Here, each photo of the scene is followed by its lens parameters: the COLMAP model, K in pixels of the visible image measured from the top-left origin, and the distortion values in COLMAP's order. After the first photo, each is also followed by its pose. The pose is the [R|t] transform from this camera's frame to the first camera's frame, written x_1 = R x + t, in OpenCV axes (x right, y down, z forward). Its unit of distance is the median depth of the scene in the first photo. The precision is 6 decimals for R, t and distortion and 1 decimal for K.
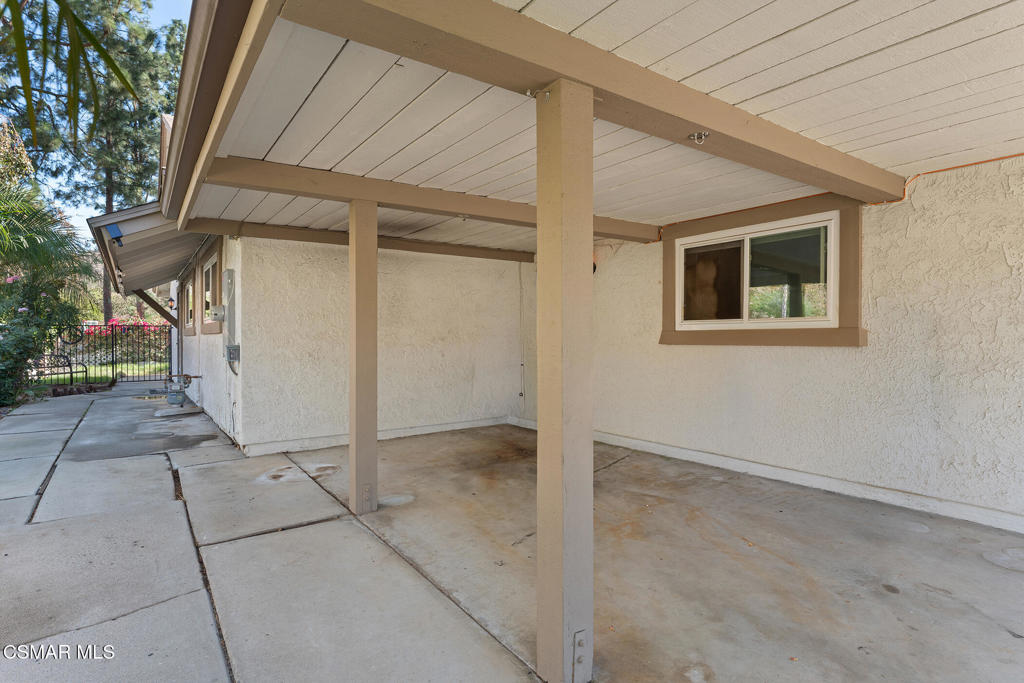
lens RADIAL K [[526.1, 0, 496.5], [0, 526.1, 337.9], [0, 0, 1]] dist [0.002397, 0.000470]
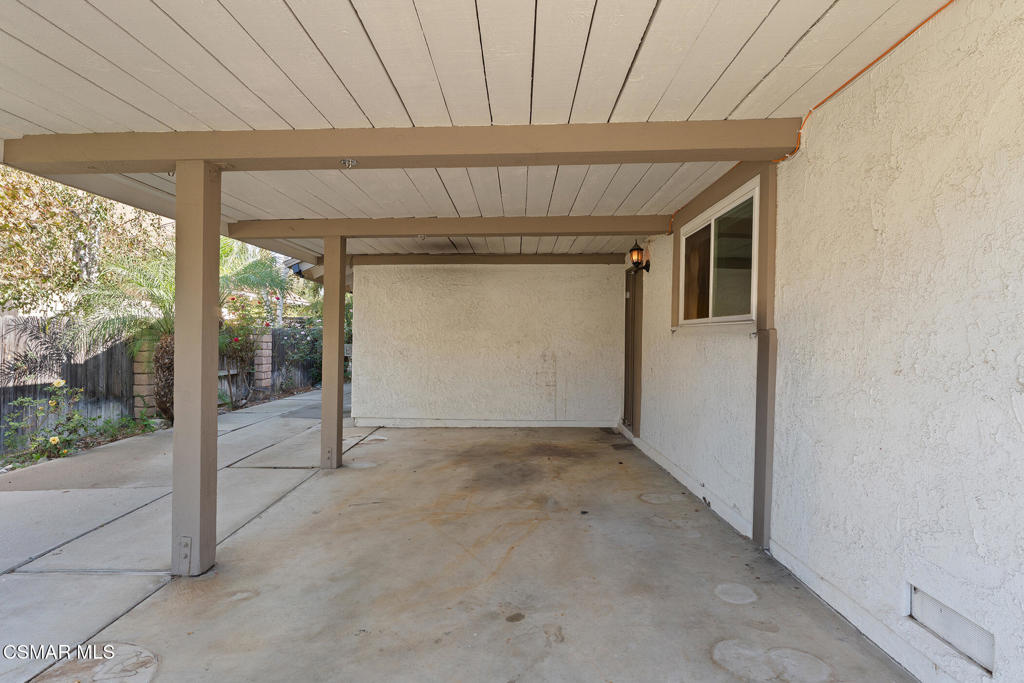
lens RADIAL K [[526.1, 0, 496.5], [0, 526.1, 337.9], [0, 0, 1]] dist [0.002397, 0.000470]
pose [[0.795823, 0.004188, -0.605515, 0.886104], [-0.012340, 0.999881, -0.009302, 0.007068], [0.605404, 0.014875, 0.795780, 0.184228]]
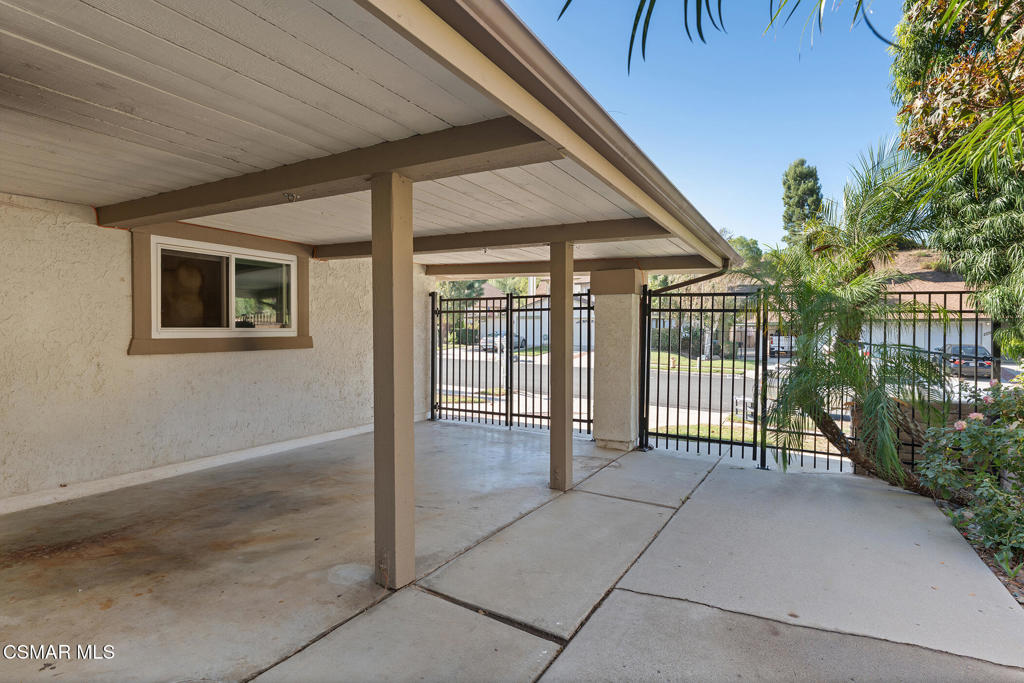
lens RADIAL K [[509.2, 0, 532.1], [0, 509.2, 329.0], [0, 0, 1]] dist [0.000605, 0.000086]
pose [[-0.444790, 0.001595, 0.895634, -1.002867], [0.003383, 0.999994, -0.000100, -0.039582], [-0.895629, 0.002985, -0.444793, 1.145679]]
